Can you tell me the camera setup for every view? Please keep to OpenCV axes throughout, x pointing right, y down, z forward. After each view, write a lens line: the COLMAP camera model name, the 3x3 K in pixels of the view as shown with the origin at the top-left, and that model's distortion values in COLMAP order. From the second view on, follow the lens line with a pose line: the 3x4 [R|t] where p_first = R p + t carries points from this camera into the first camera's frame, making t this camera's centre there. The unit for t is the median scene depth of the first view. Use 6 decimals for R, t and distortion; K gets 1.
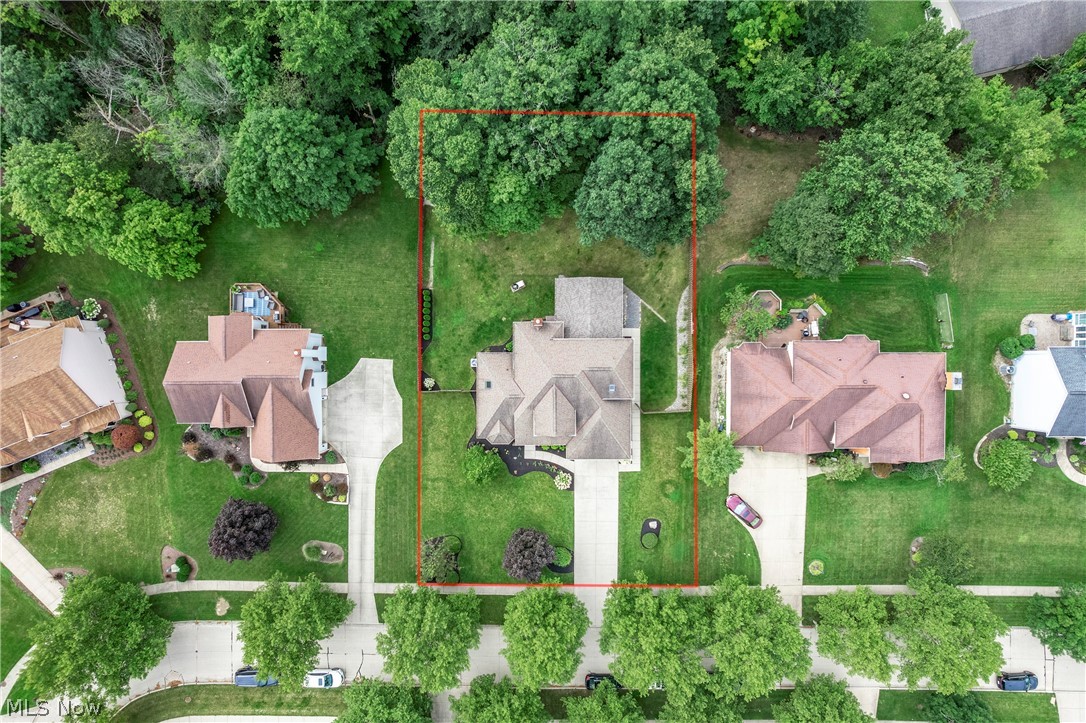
lens RADIAL K [[687.6, 0, 543.0], [0, 687.6, 361.5], [0, 0, 1]] dist [-0.076888, 0.057028]
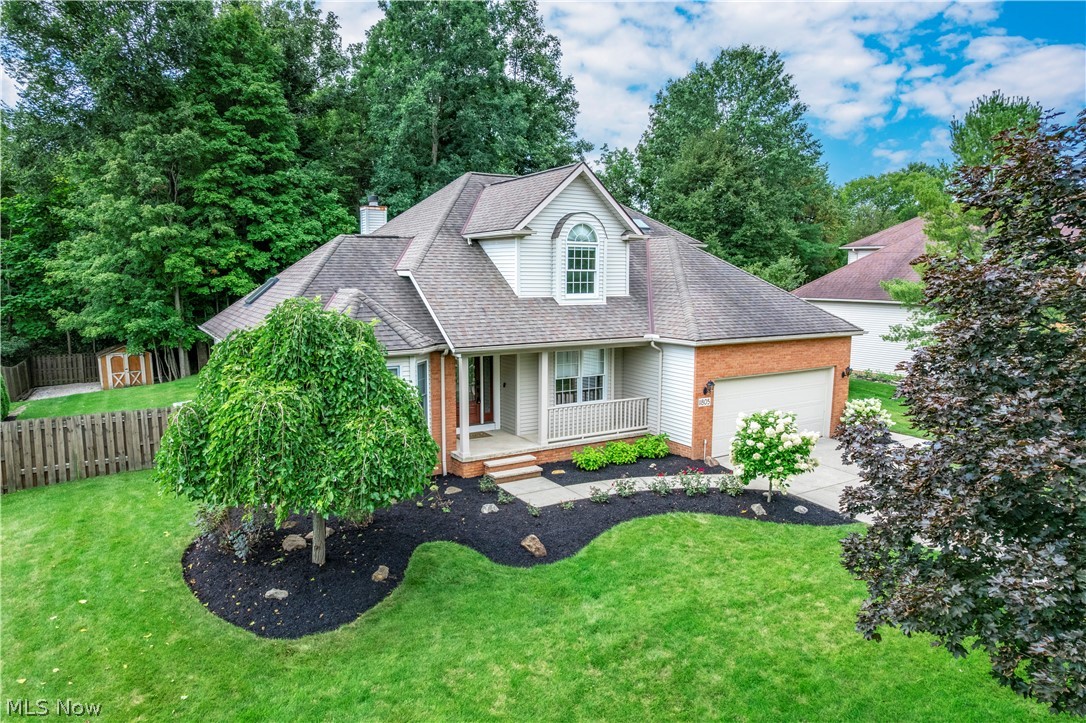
lens RADIAL K [[687.6, 0, 543.0], [0, 687.6, 361.5], [0, 0, 1]] dist [-0.076888, 0.057028]
pose [[0.844905, -0.045834, 0.532949, -0.120893], [0.534478, 0.112690, -0.837636, 0.290829], [-0.021666, 0.992573, 0.119709, 0.939143]]
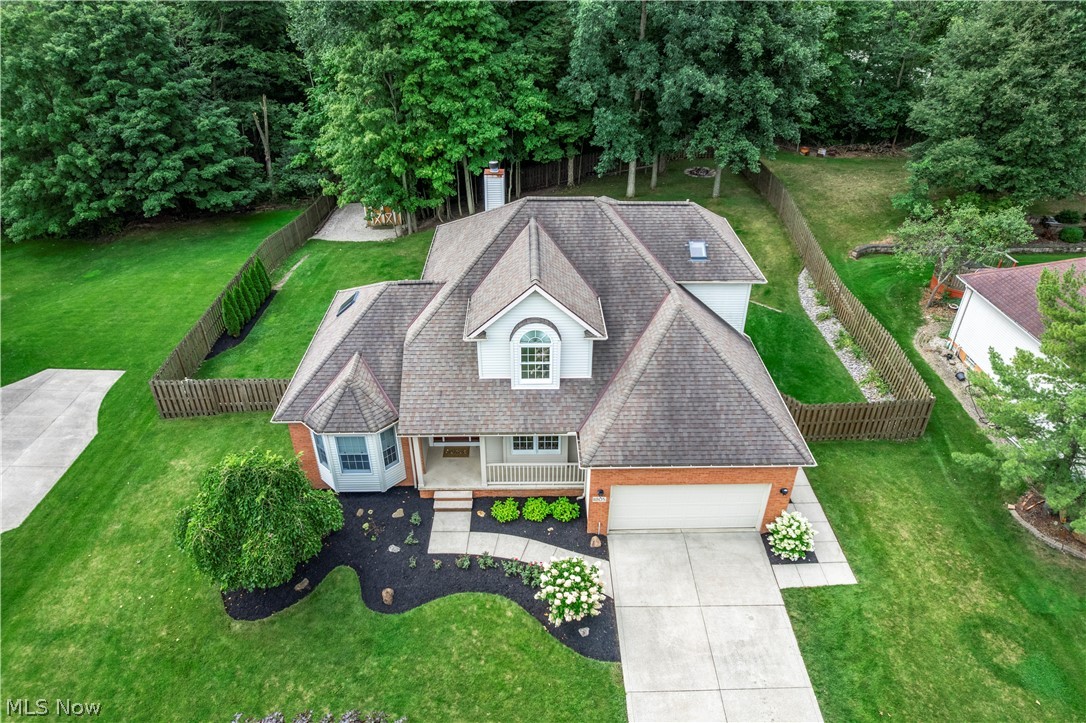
lens RADIAL K [[687.6, 0, 543.0], [0, 687.6, 361.5], [0, 0, 1]] dist [-0.076888, 0.057028]
pose [[0.999703, 0.004205, 0.024002, 0.012428], [0.017737, 0.549851, -0.835074, 0.328911], [-0.016709, 0.835252, 0.549613, 0.783721]]
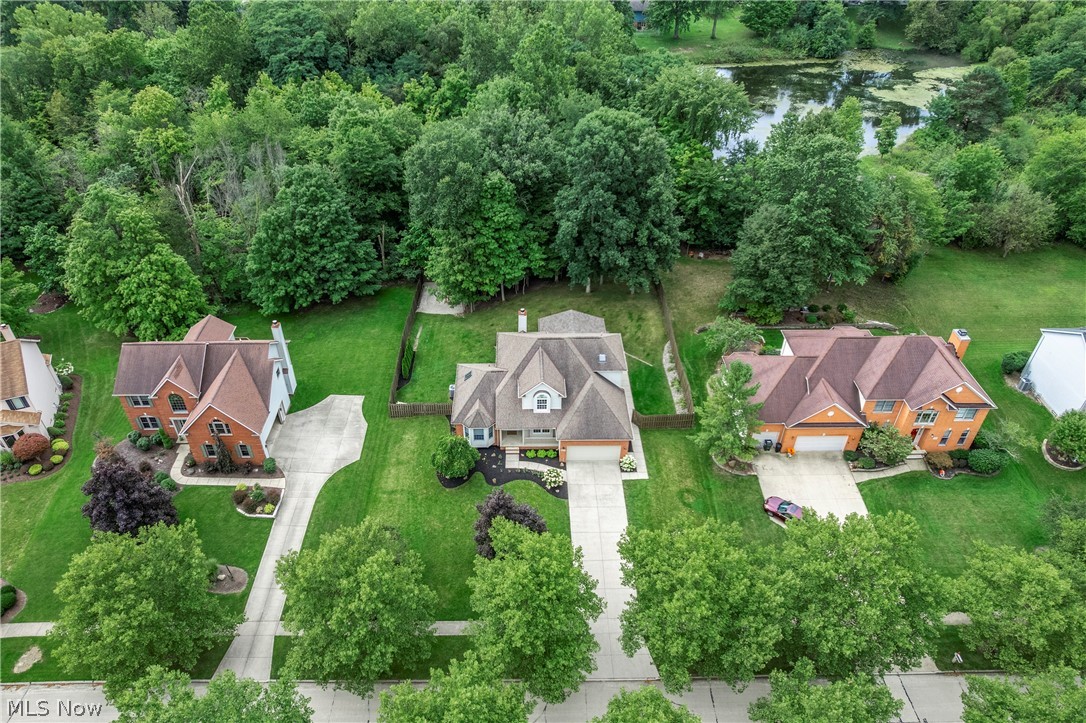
lens RADIAL K [[703.6, 0, 520.7], [0, 703.6, 375.5], [0, 0, 1]] dist [-0.079075, 0.066676]
pose [[0.999959, 0.005292, 0.007351, -0.015594], [0.002421, 0.625955, -0.779855, 0.727338], [-0.008728, 0.779841, 0.625917, 0.387466]]
